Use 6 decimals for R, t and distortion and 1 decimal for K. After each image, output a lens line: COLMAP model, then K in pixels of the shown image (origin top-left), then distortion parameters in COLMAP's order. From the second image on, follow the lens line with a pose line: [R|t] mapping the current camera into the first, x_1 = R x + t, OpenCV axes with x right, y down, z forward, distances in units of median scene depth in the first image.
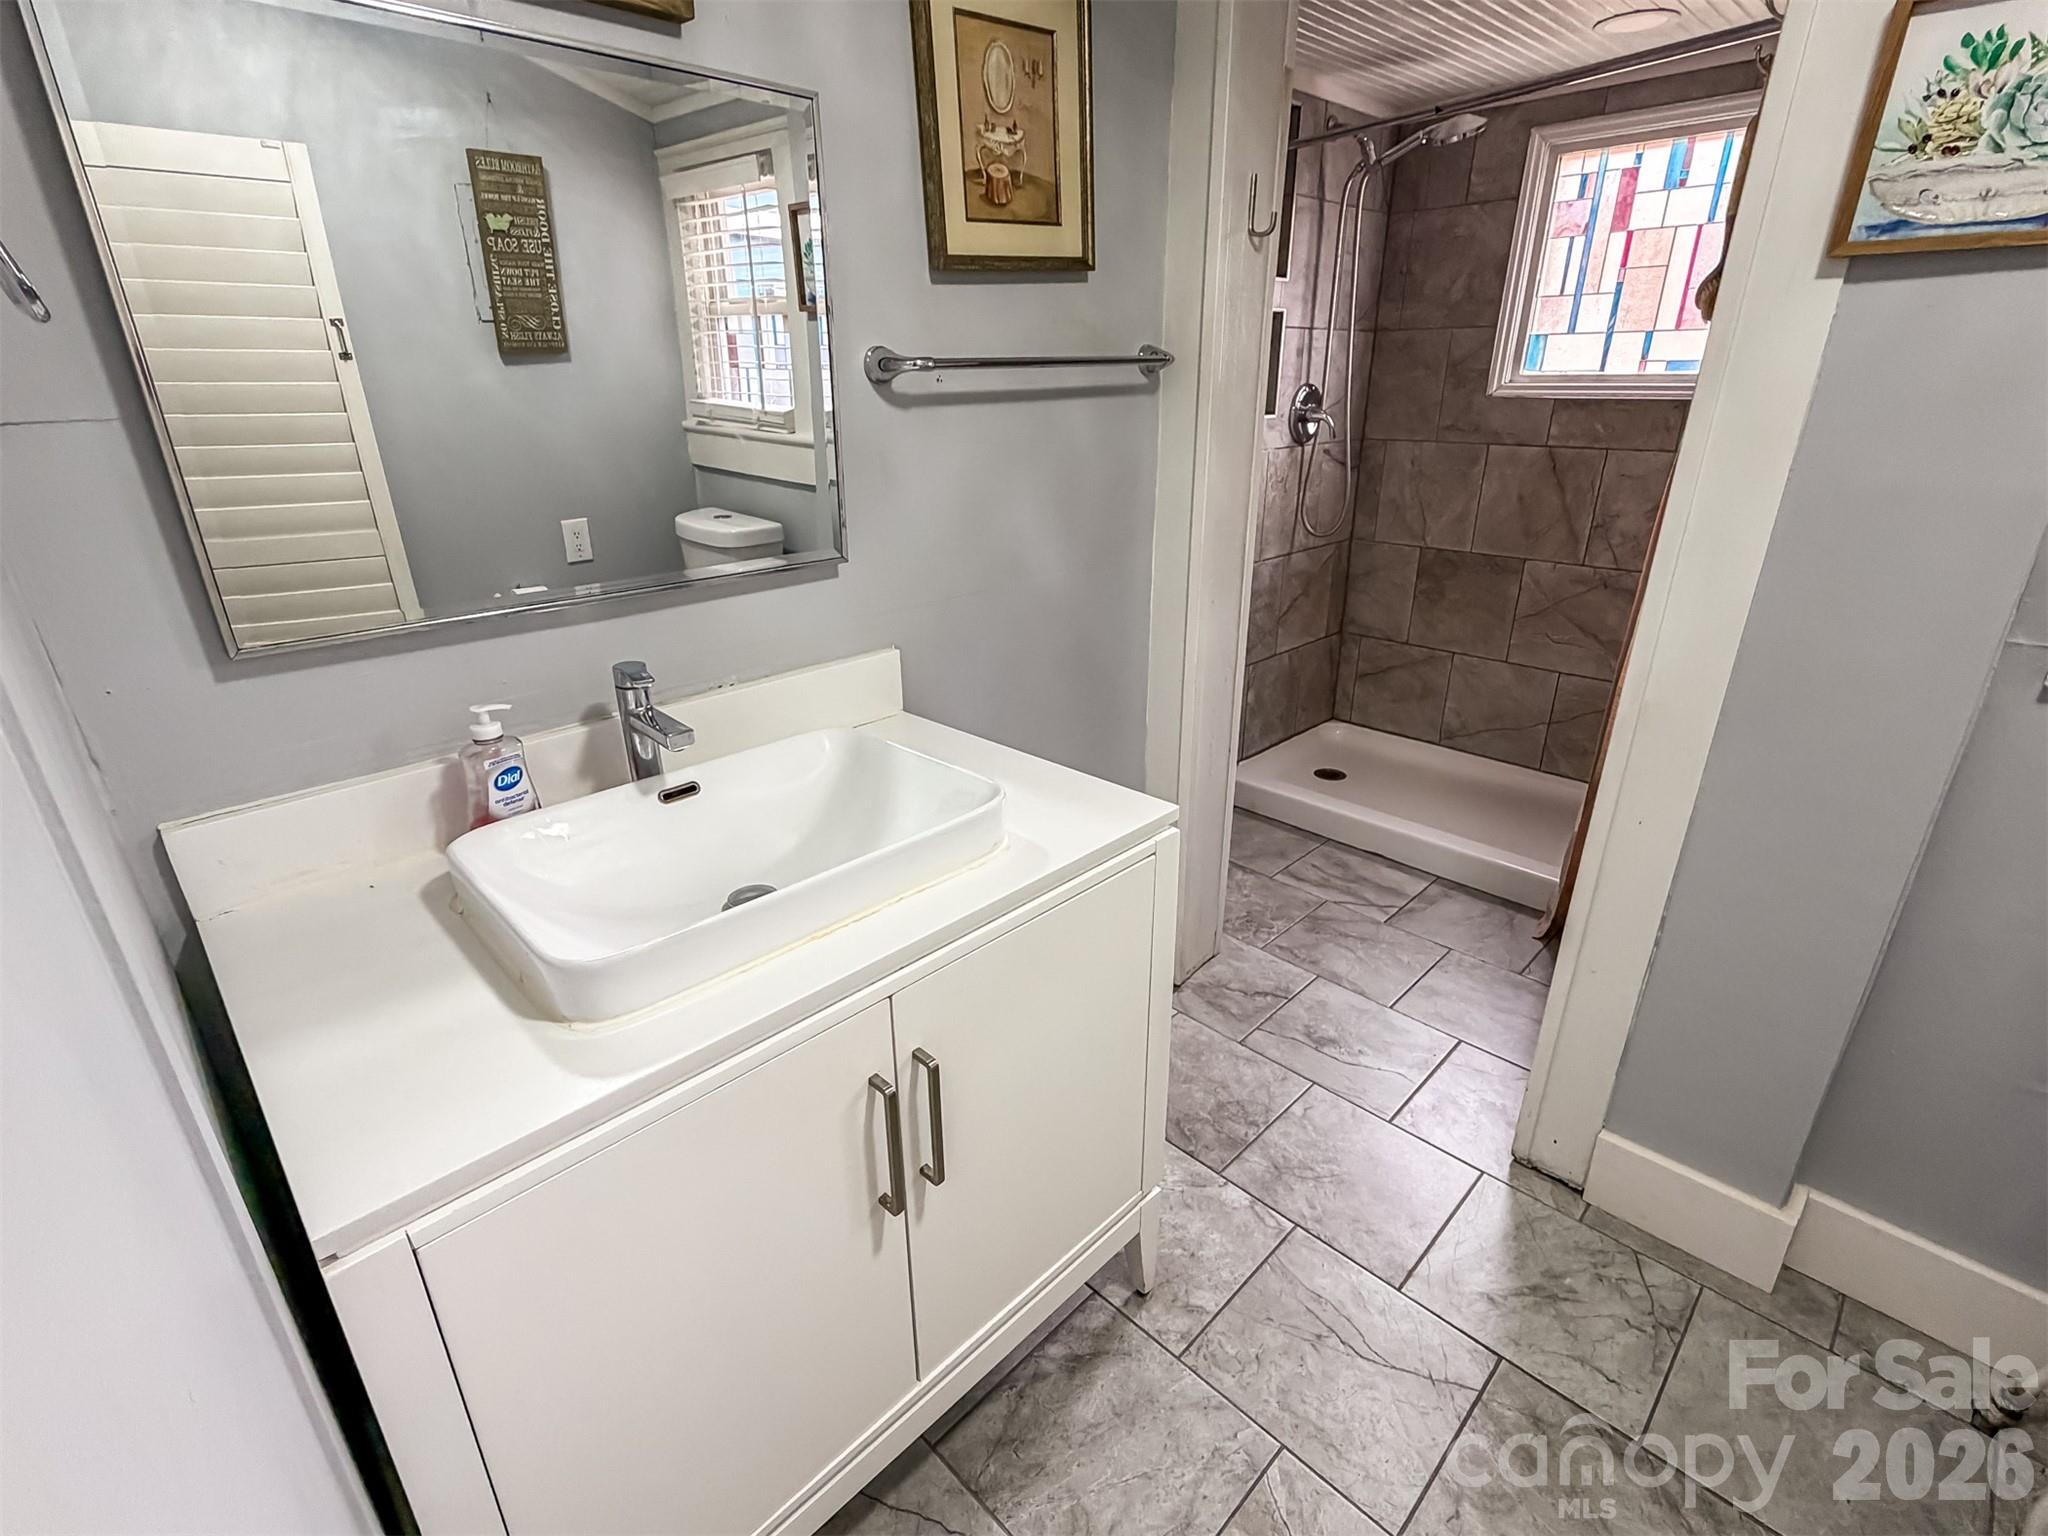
lens RADIAL K [[962.0, 0, 1018.0], [0, 962.0, 764.4], [0, 0, 1]] dist [0.000813, -0.000009]
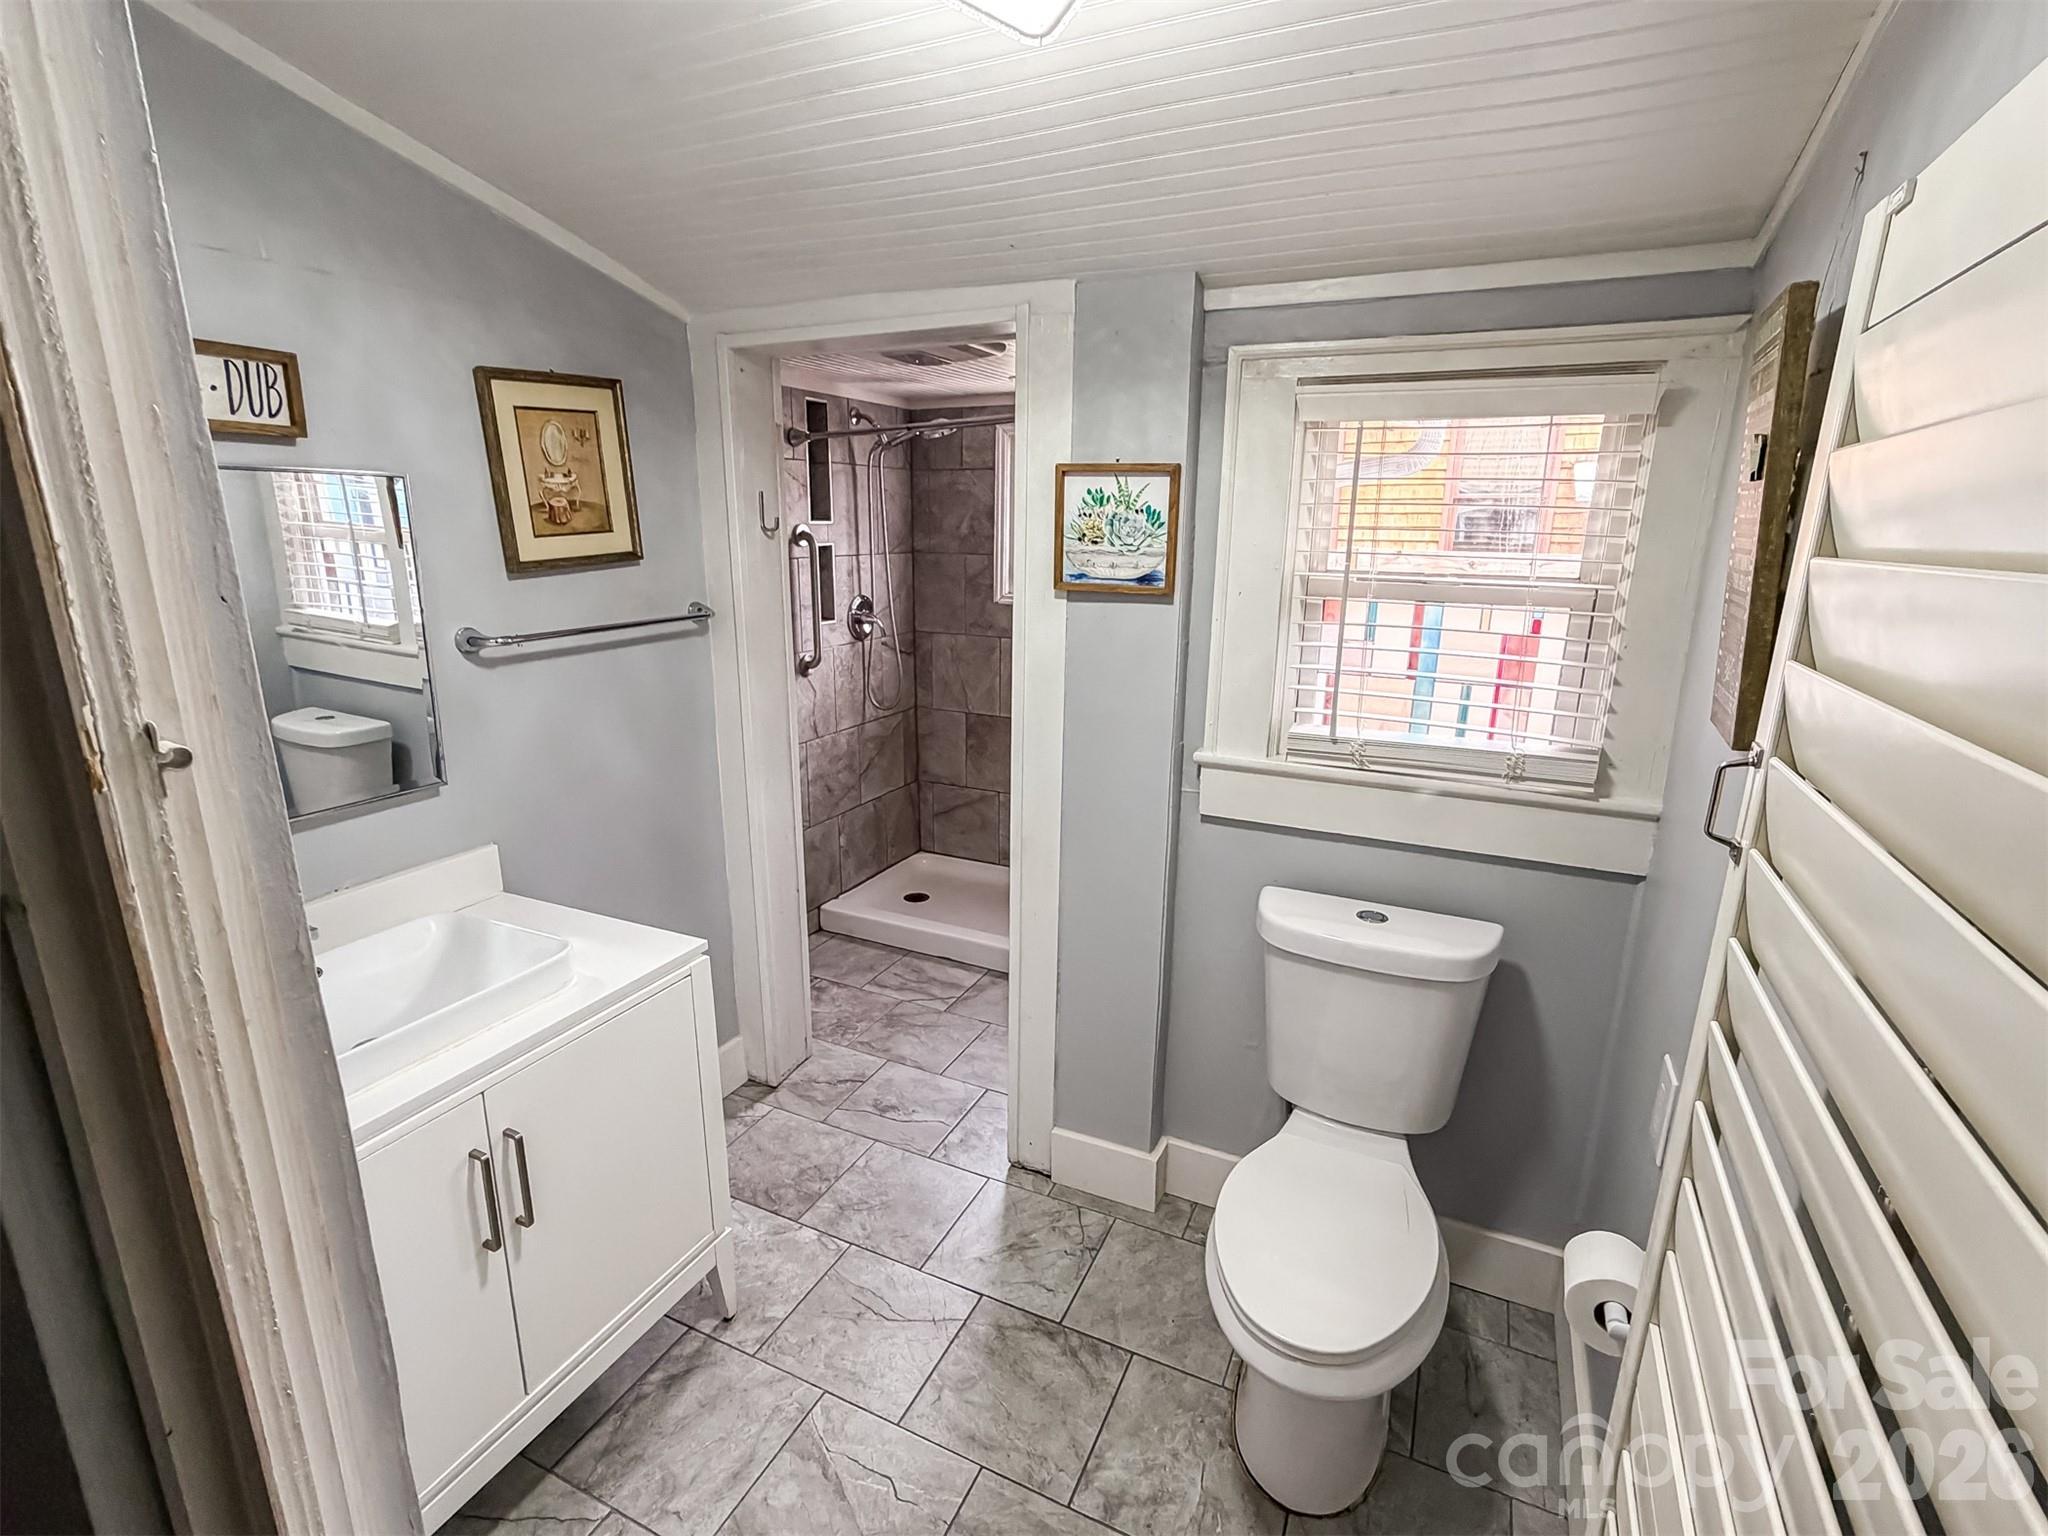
lens RADIAL K [[959.5, 0, 1021.0], [0, 959.5, 765.9], [0, 0, 1]] dist [-0.001559, -0.000250]
pose [[0.940003, -0.064153, 0.335081, 0.062453], [0.108686, 0.987300, -0.115871, 0.001123], [-0.323392, 0.145338, 0.935037, -0.246386]]
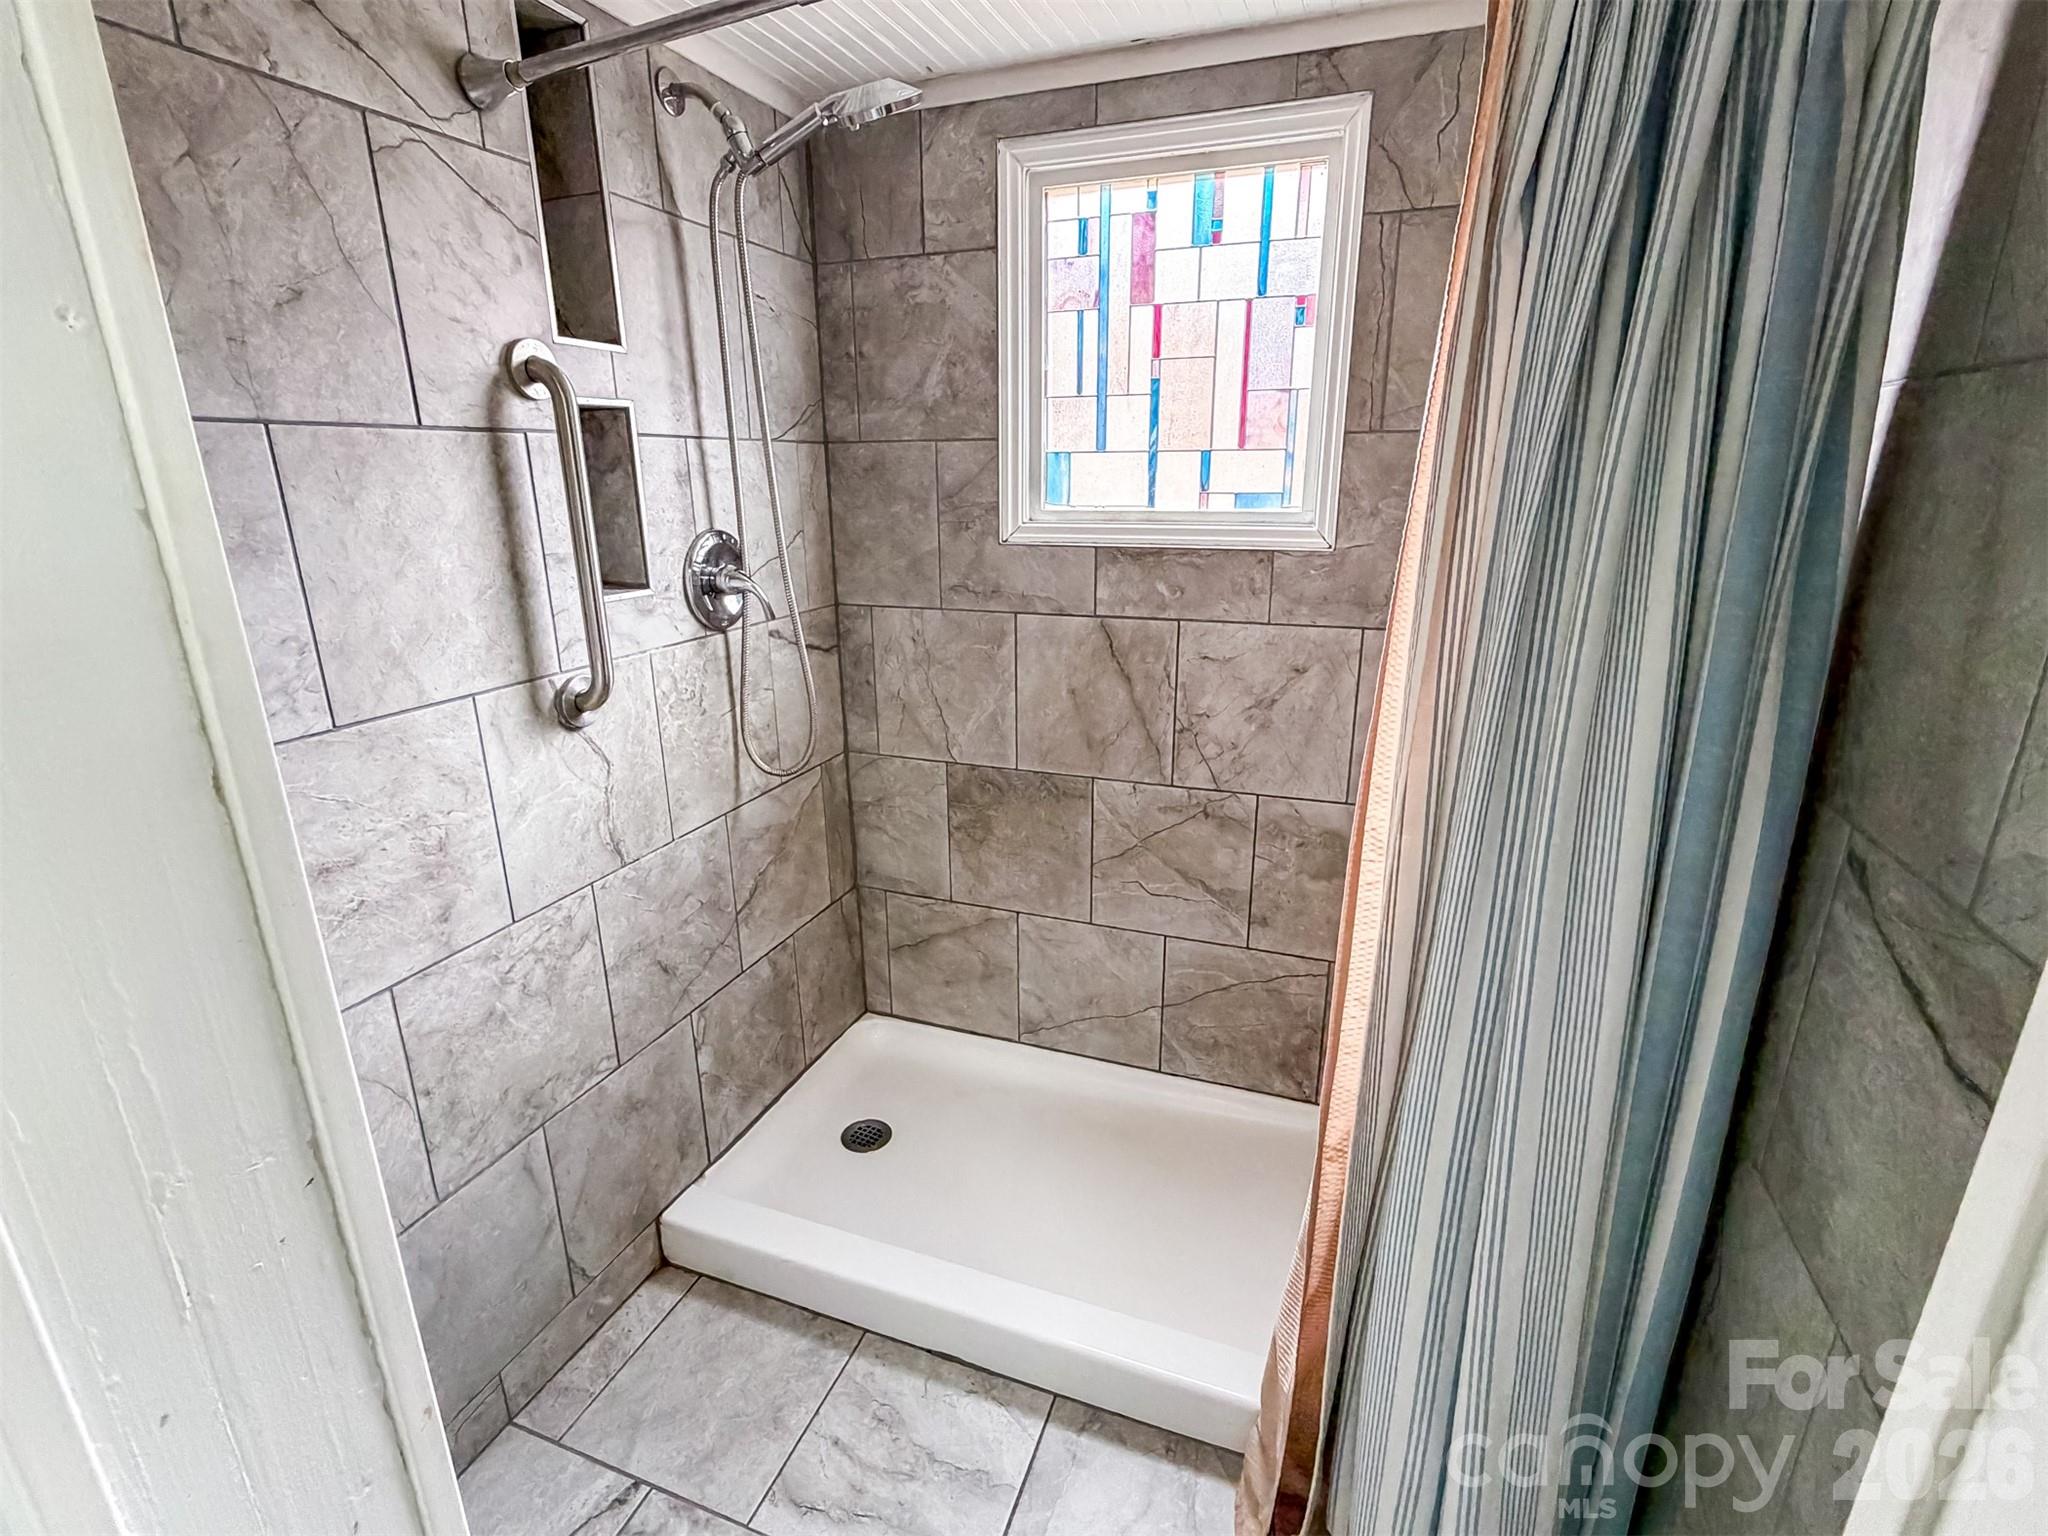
lens RADIAL K [[952.6, 0, 1021.1], [0, 952.6, 757.8], [0, 0, 1]] dist [-0.001655, -0.000106]
pose [[0.906316, -0.118117, 0.405759, 0.234054], [0.158214, 0.985155, -0.066613, -0.205828], [-0.391867, 0.124569, 0.911549, 0.451334]]
